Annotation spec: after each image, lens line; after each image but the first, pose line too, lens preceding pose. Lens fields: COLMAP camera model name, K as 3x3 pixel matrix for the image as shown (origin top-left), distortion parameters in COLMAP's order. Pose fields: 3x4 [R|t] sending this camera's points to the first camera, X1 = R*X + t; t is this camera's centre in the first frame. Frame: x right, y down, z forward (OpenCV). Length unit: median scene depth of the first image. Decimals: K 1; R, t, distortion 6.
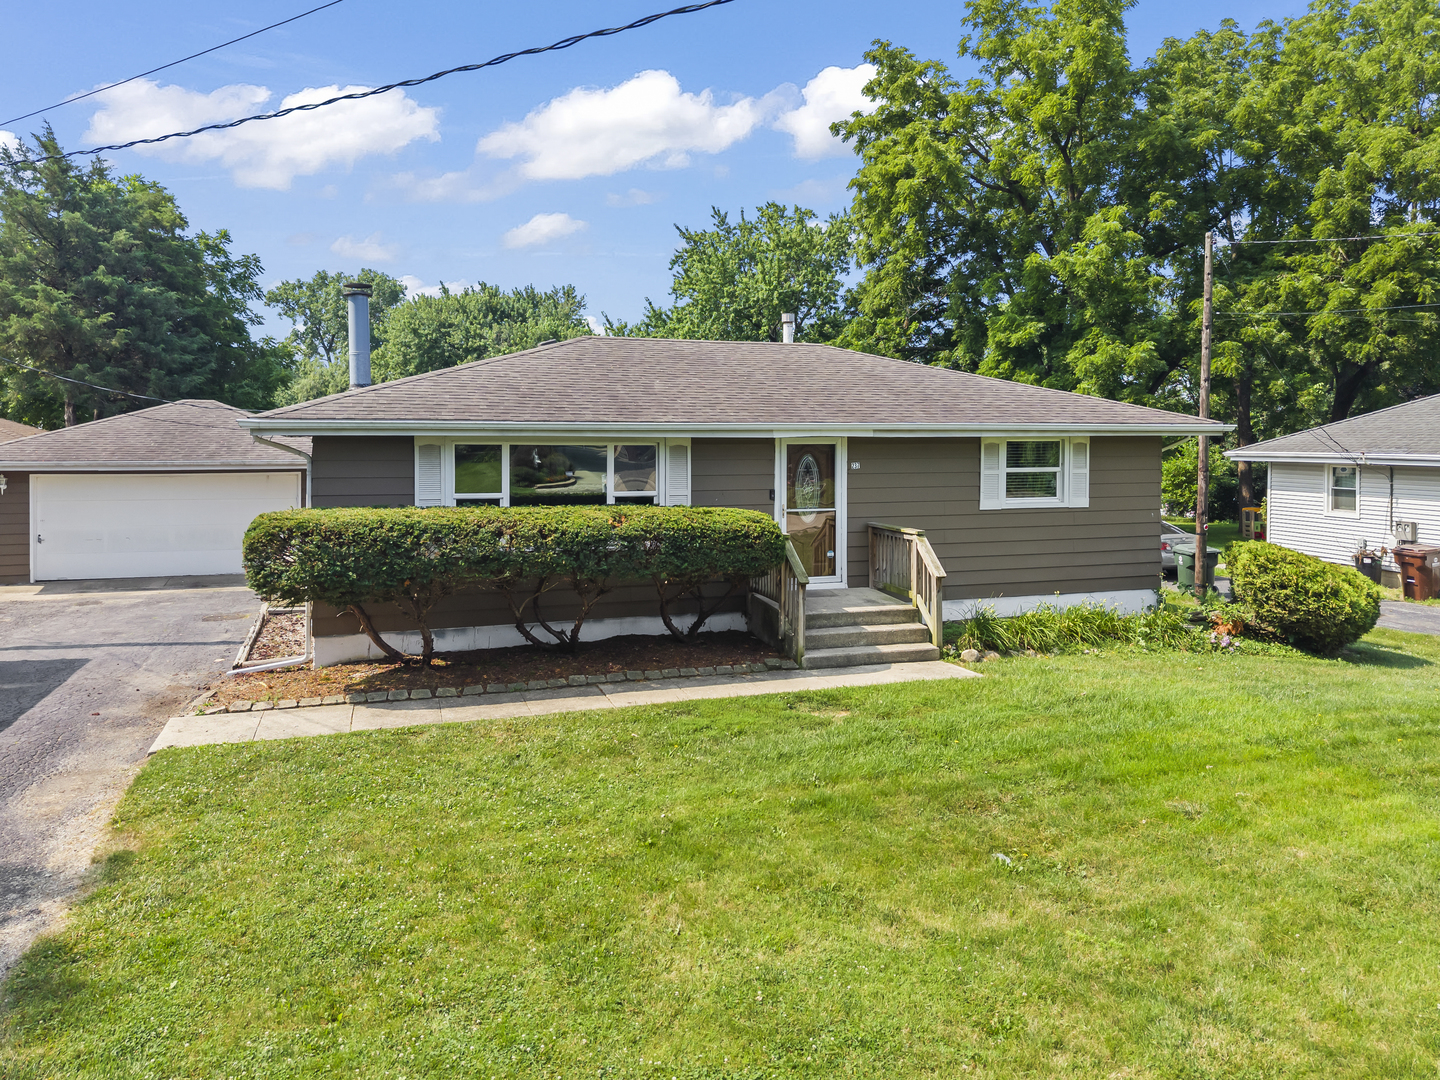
lens RADIAL K [[1008.5, 0, 719.1], [0, 1008.5, 437.2], [0, 0, 1]] dist [0.071751, -0.120101]
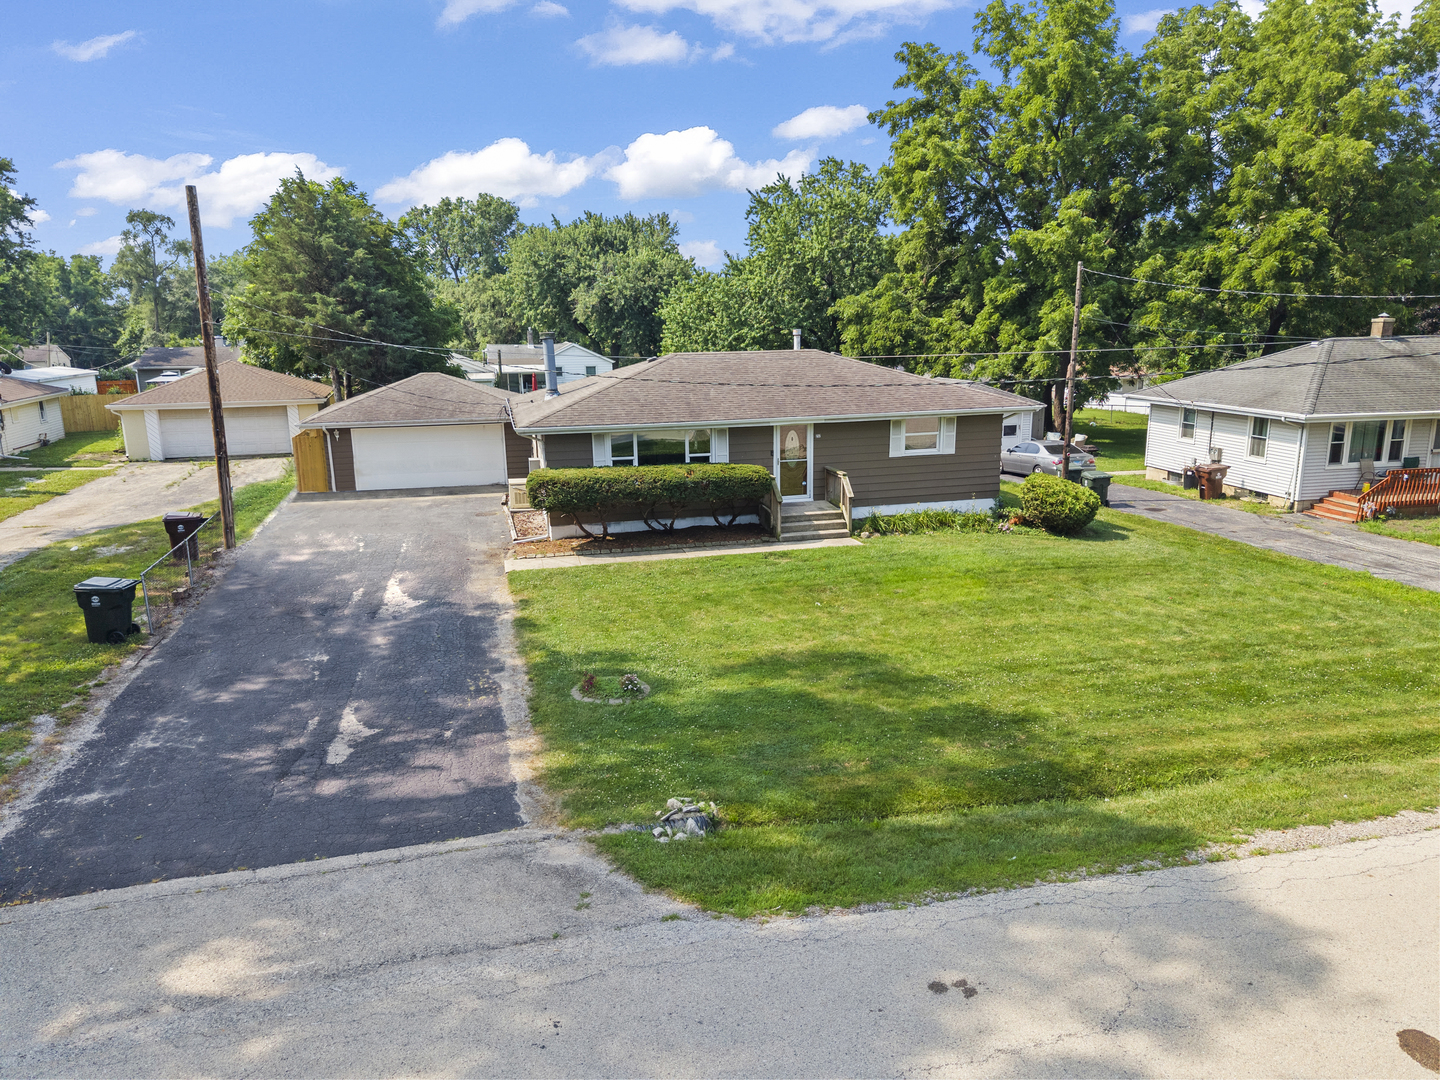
lens RADIAL K [[991.1, 0, 720.0], [0, 991.1, 540.0], [0, 0, 1]] dist [0.005817, -0.000891]
pose [[0.995174, 0.000783, -0.098120, 0.074484], [0.020643, 0.975918, 0.217159, -0.103190], [0.095927, -0.218136, 0.971192, -0.465677]]
